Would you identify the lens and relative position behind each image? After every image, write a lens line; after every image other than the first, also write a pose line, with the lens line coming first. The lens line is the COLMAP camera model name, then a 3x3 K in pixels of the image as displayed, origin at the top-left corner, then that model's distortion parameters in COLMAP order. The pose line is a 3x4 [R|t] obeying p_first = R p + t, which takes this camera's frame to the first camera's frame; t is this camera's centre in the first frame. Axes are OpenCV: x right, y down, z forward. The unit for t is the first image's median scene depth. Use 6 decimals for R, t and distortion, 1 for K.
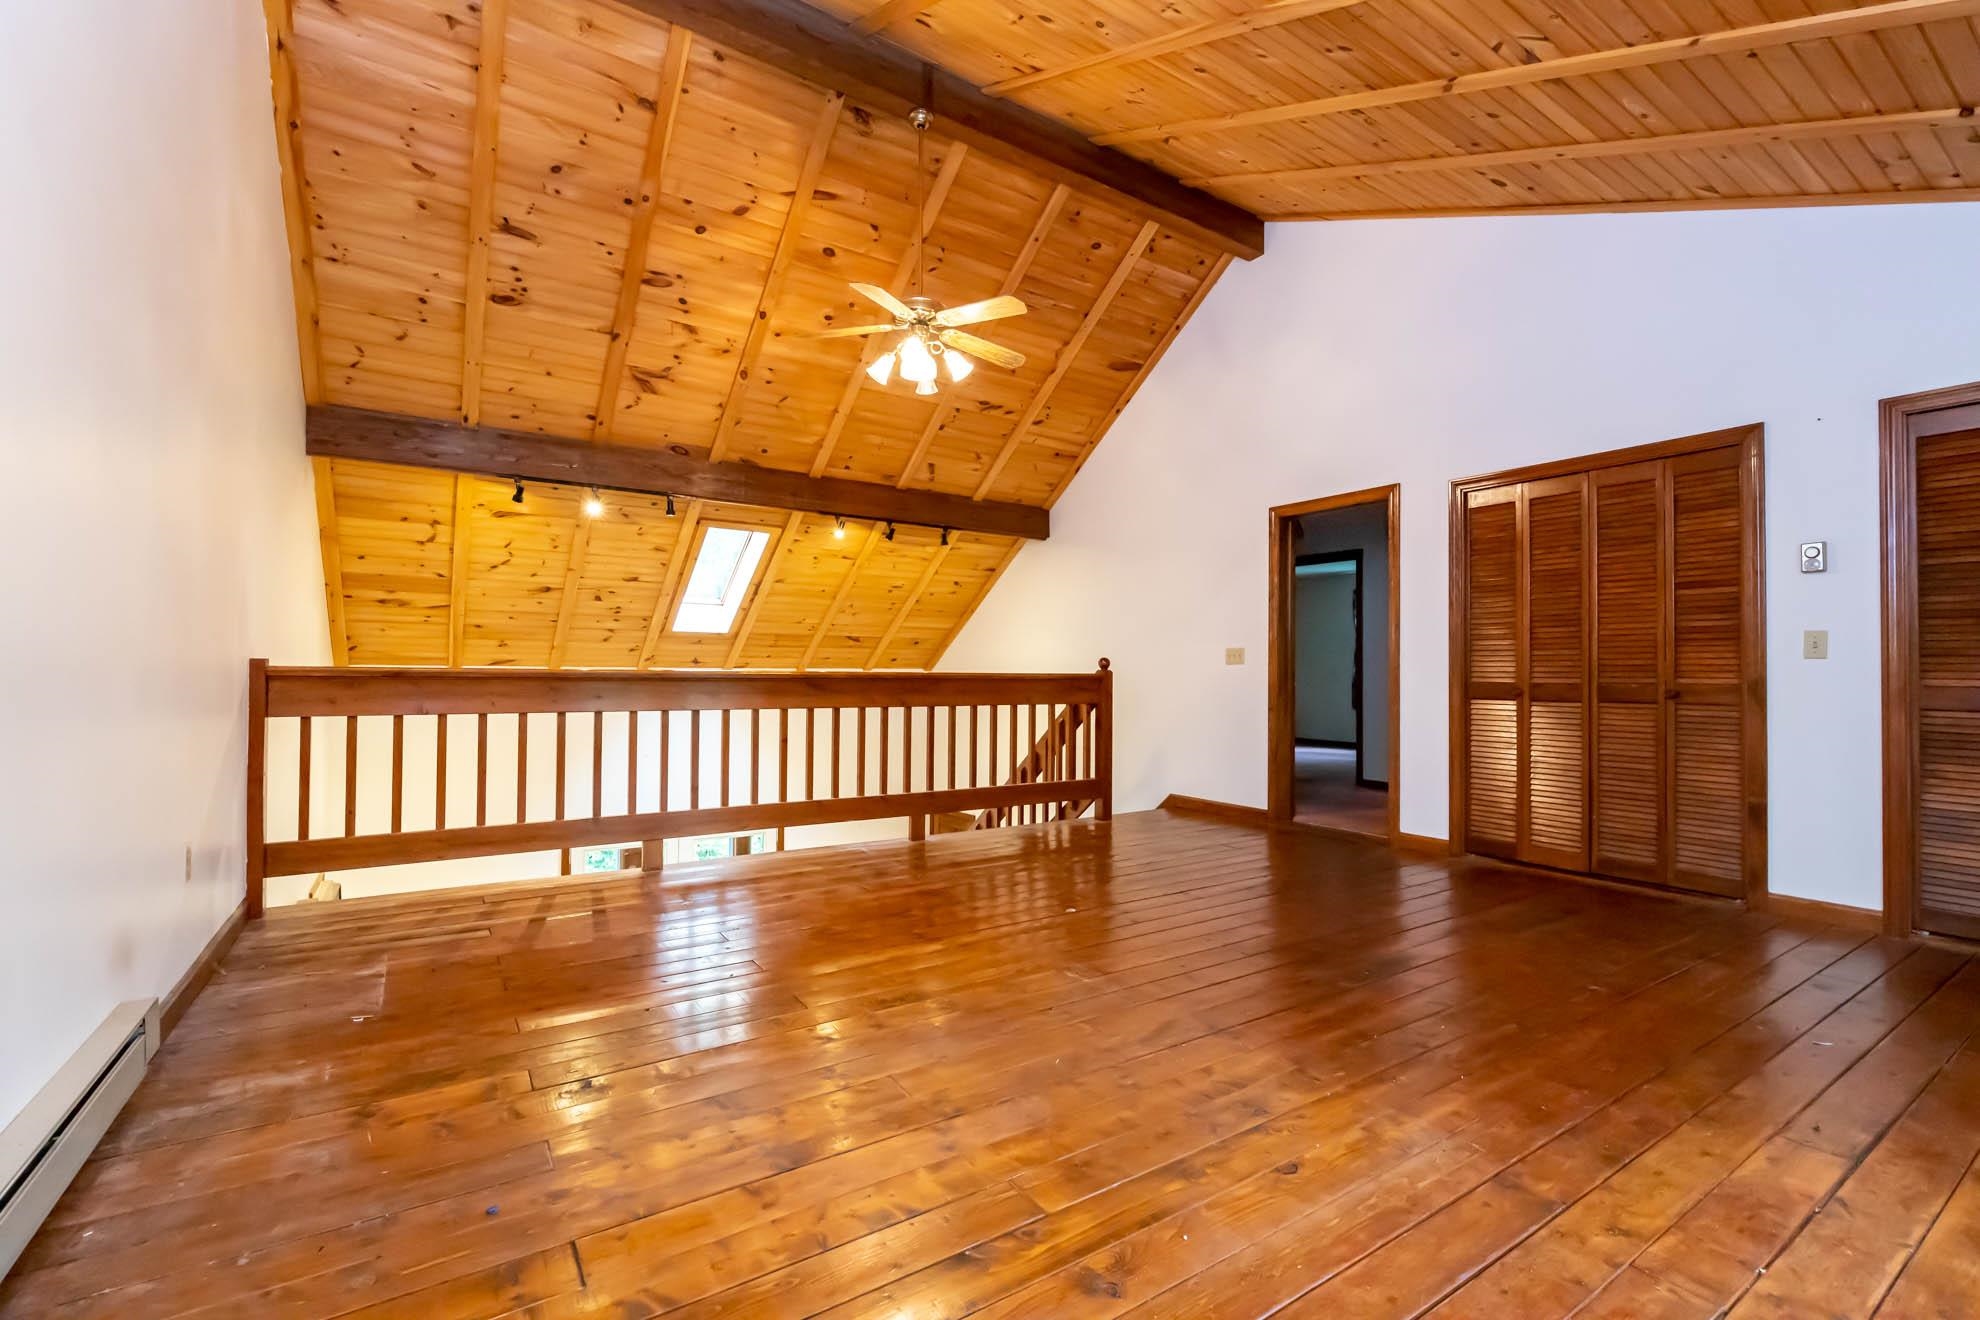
lens RADIAL K [[863.5, 0, 993.8], [0, 863.5, 658.7], [0, 0, 1]] dist [0.001534, -0.001186]
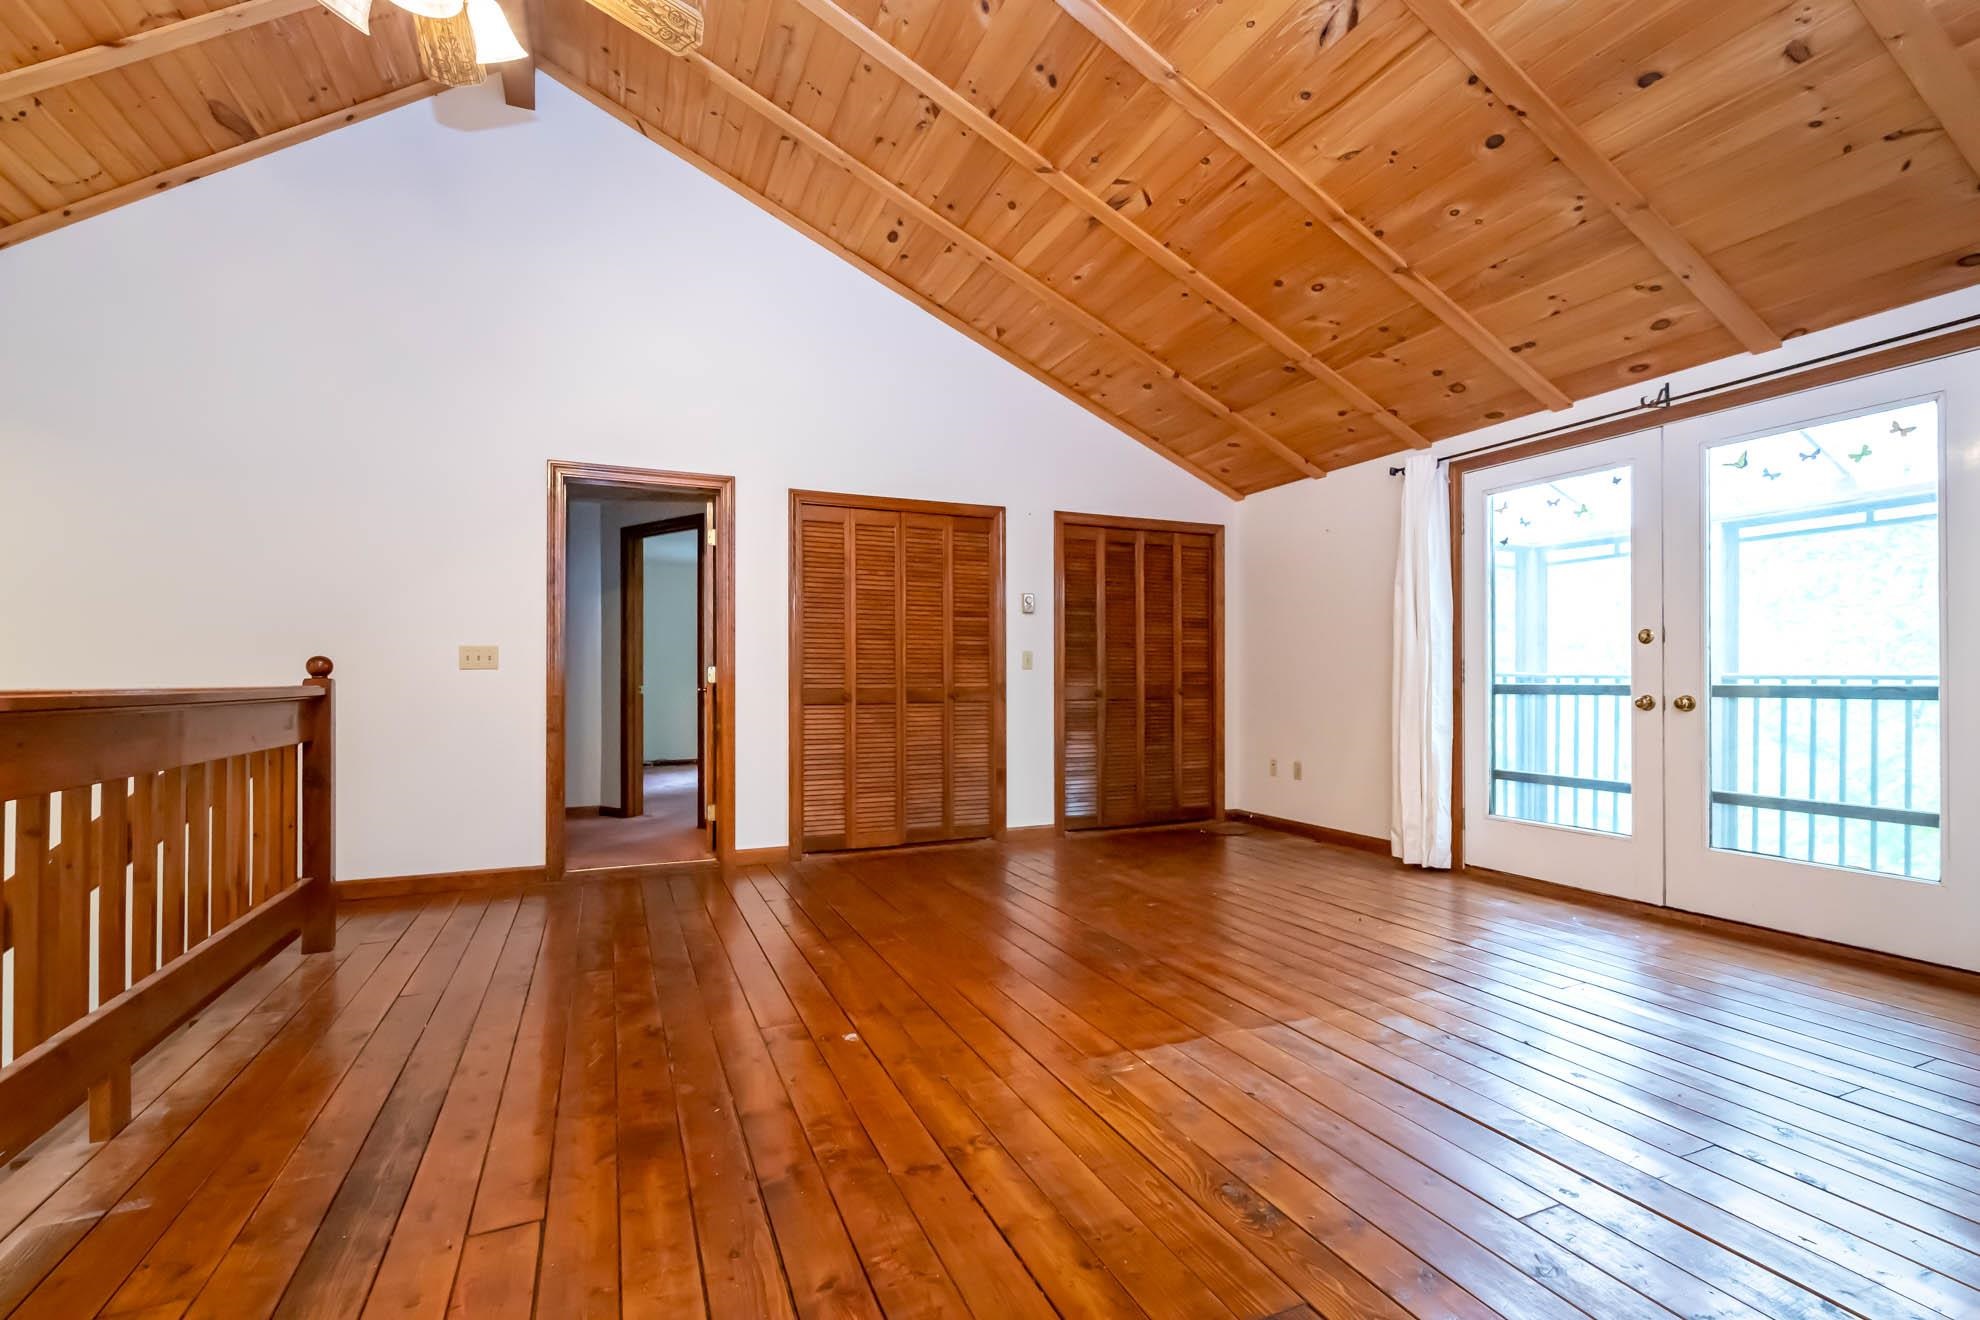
lens RADIAL K [[863.5, 0, 992.5], [0, 863.5, 676.6], [0, 0, 1]] dist [0.001534, -0.001186]
pose [[0.167237, -0.002303, 0.985914, -0.503209], [-0.011831, 0.999921, 0.004342, 0.006296], [-0.985846, -0.012391, 0.167196, 0.713719]]
